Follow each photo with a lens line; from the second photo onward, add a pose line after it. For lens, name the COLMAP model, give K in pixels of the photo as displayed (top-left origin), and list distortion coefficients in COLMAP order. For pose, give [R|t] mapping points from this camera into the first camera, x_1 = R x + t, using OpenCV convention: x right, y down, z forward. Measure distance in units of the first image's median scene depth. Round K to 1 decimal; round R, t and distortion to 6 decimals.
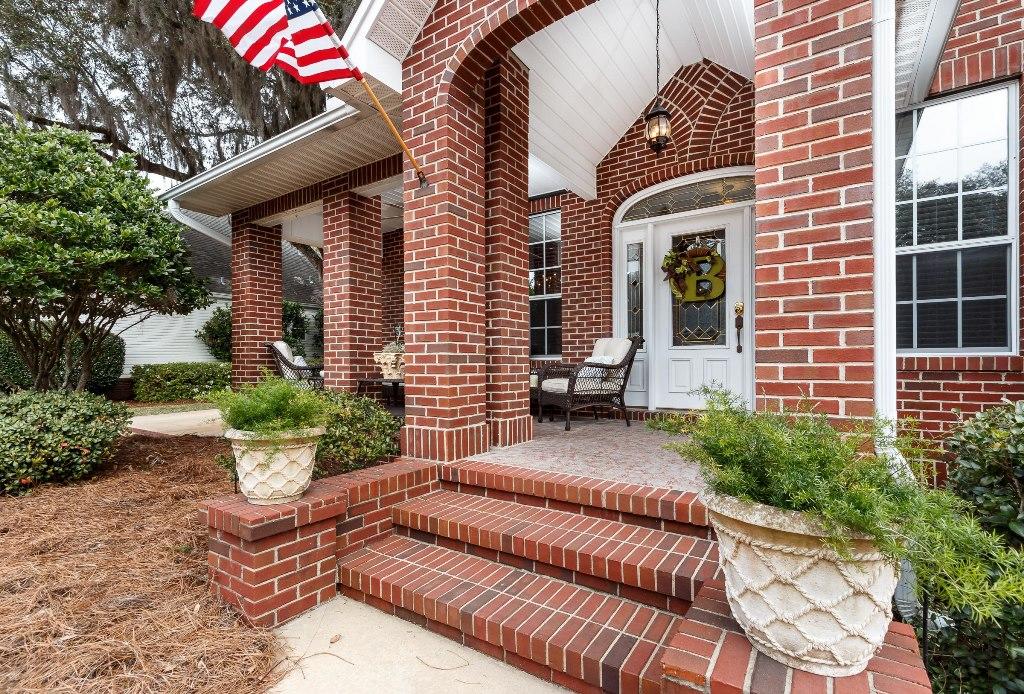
lens RADIAL K [[468.7, 0, 512.0], [0, 468.7, 347.0], [0, 0, 1]] dist [0.001371, 0.000140]
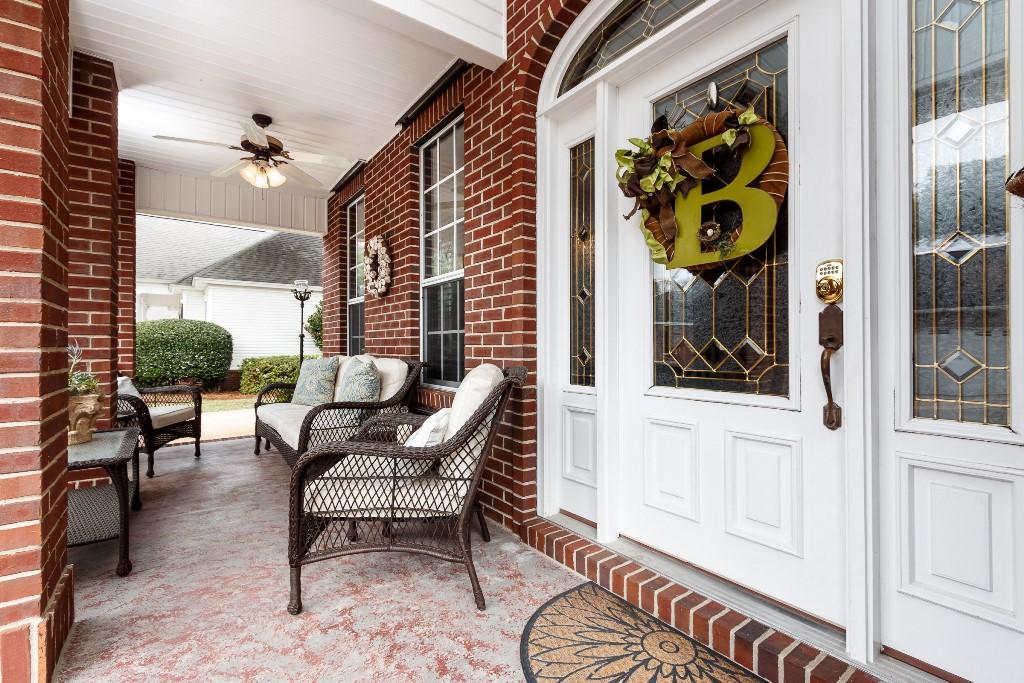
lens RADIAL K [[457.2, 0, 512.0], [0, 457.2, 341.5], [0, 0, 1]] dist [-0.000795, 0.000209]
pose [[0.940836, 0.002227, -0.338856, 0.375998], [0.004718, 0.999795, 0.019668, -0.048883], [0.338830, -0.020103, 0.940633, 0.627688]]
